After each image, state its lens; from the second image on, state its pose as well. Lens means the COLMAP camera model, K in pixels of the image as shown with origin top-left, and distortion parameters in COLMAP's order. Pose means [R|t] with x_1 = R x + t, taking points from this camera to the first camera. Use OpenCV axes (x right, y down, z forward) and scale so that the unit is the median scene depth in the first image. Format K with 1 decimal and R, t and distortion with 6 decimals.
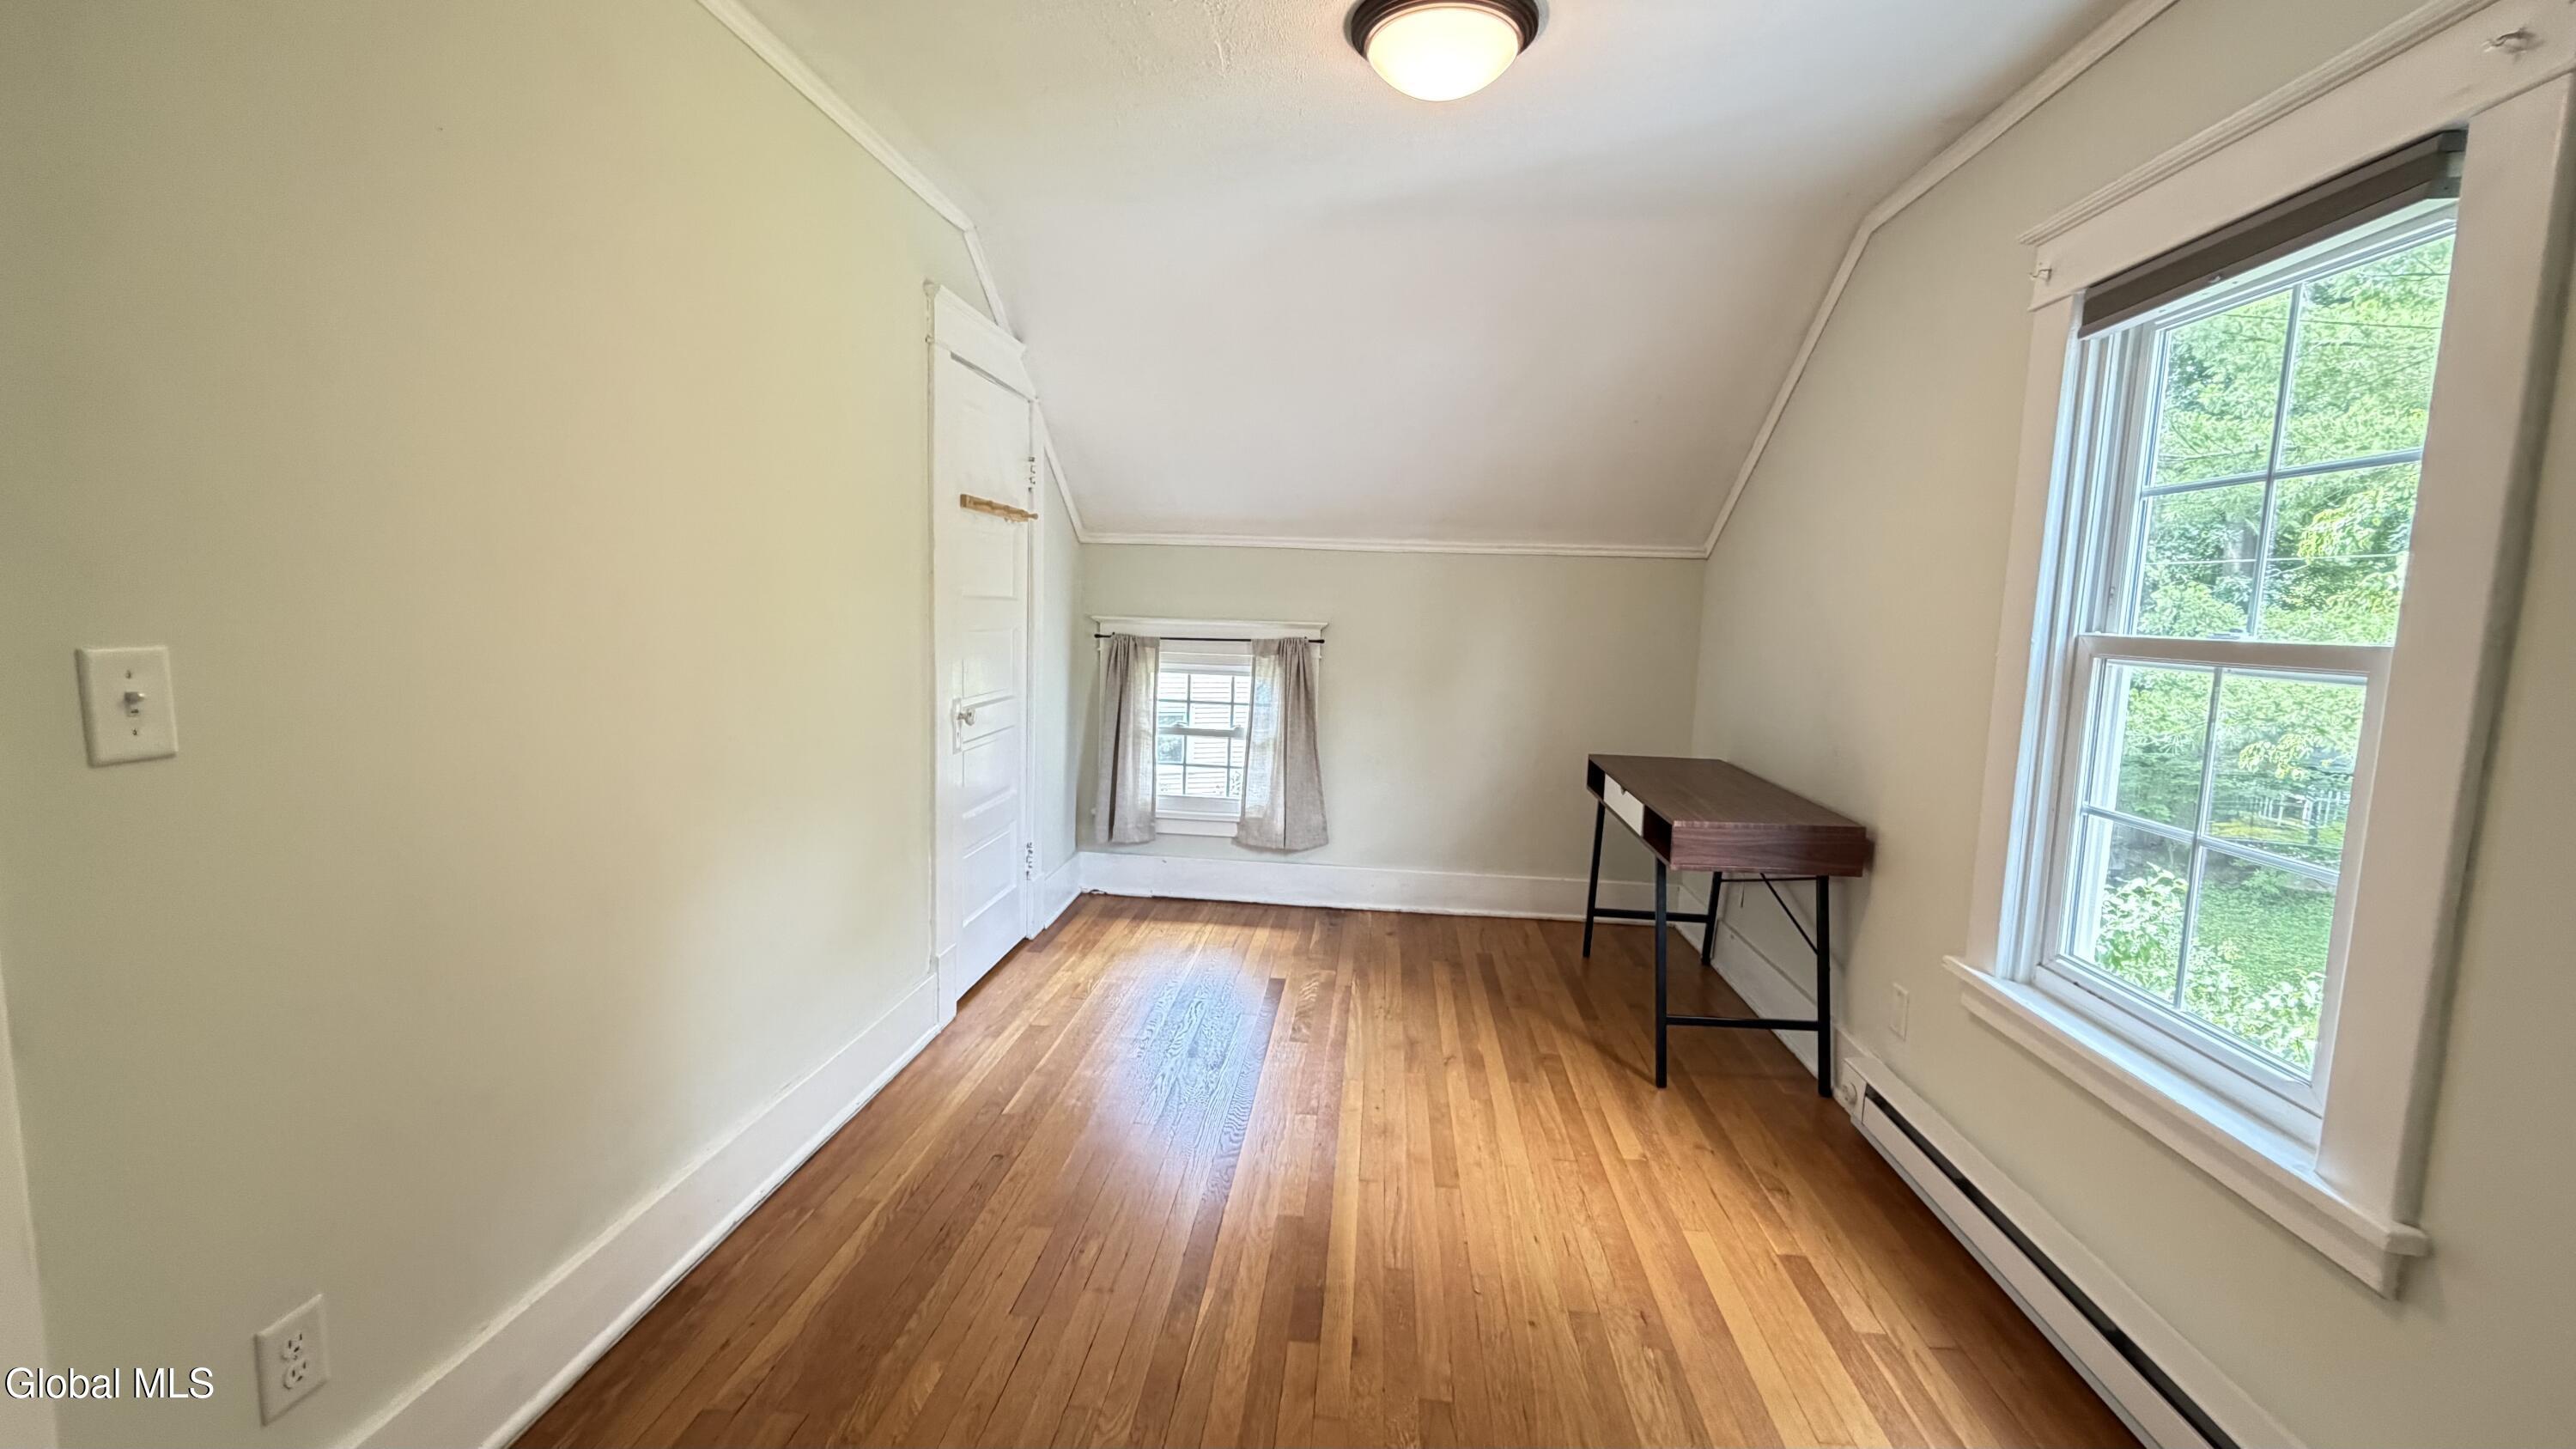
lens RADIAL K [[1035.1, 0, 1288.0], [0, 1035.1, 724.5], [0, 0, 1]] dist [0.000946, 0.000160]
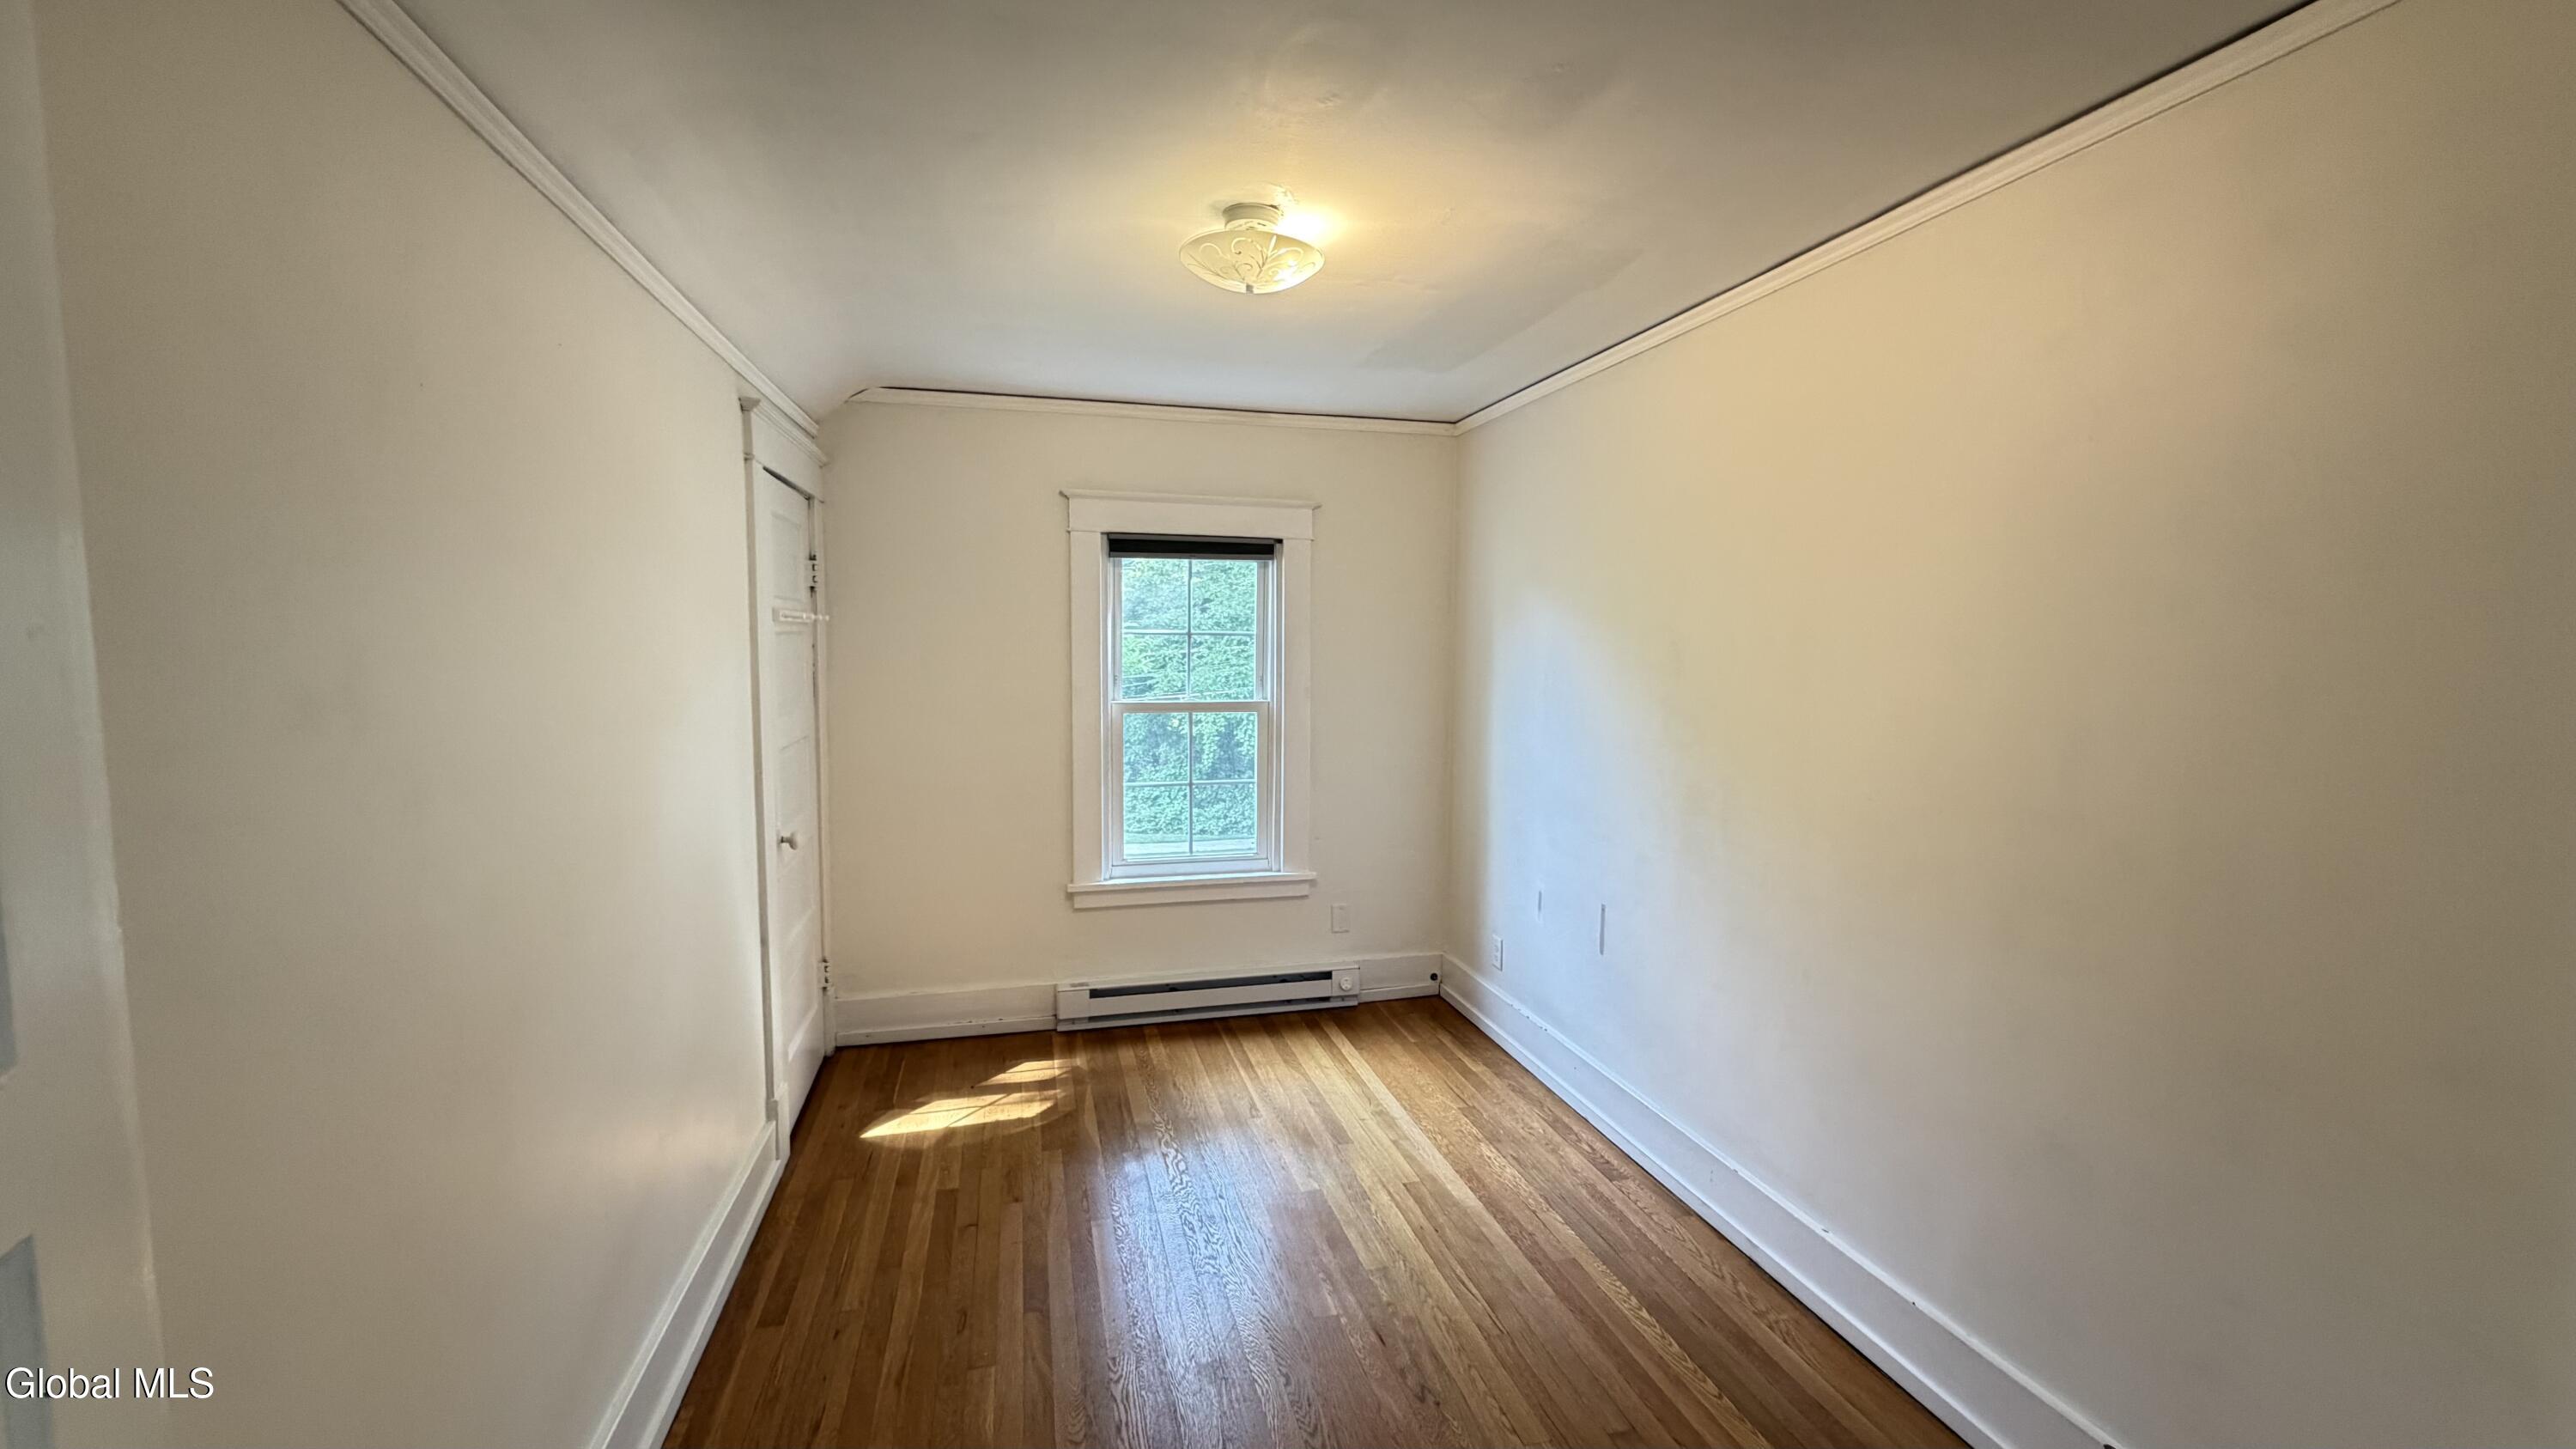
lens RADIAL K [[1035.1, 0, 1288.0], [0, 1035.1, 724.5], [0, 0, 1]] dist [0.000946, 0.000160]
pose [[-0.338122, -0.111880, 0.934428, -1.279395], [0.089364, 0.984605, 0.150223, -0.319025], [-0.936850, 0.134298, -0.322919, 1.333590]]
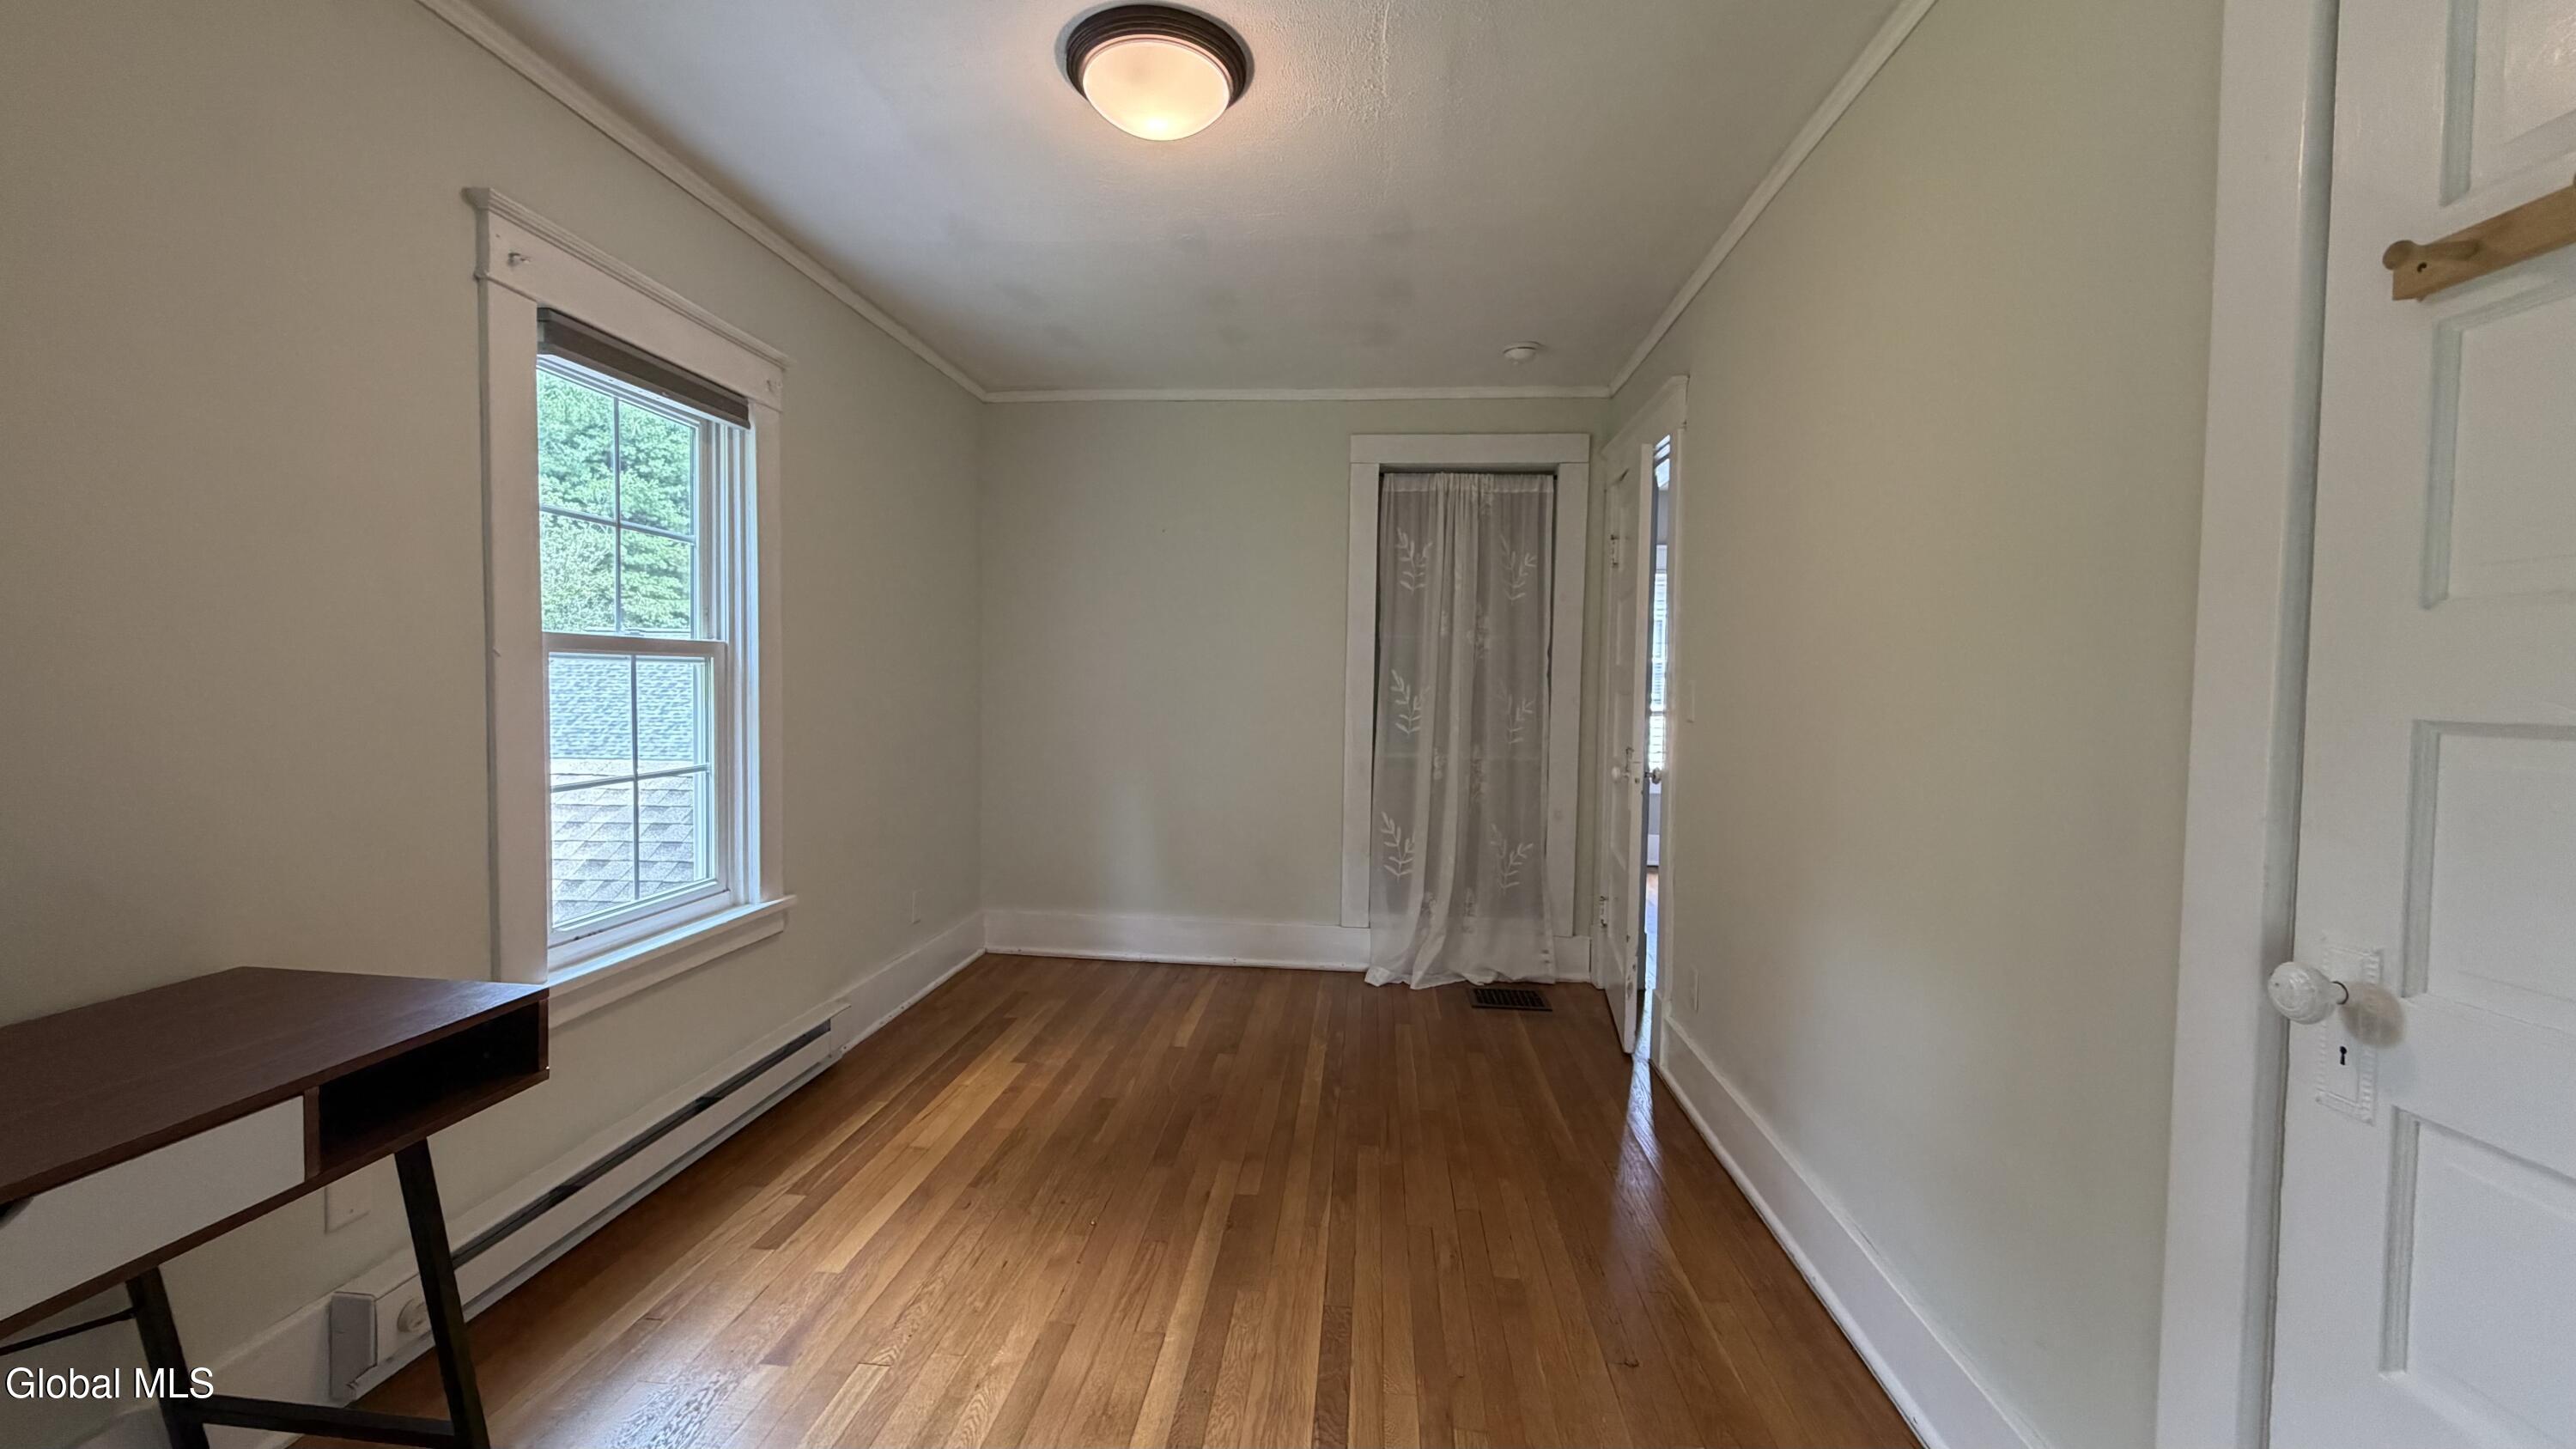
lens RADIAL K [[1035.1, 0, 1288.0], [0, 1035.1, 724.5], [0, 0, 1]] dist [0.000946, 0.000160]
pose [[-0.999050, -0.042571, -0.009314, 0.001039], [-0.043513, 0.986196, 0.159764, -0.195322], [0.002384, 0.160018, -0.987111, 2.049369]]
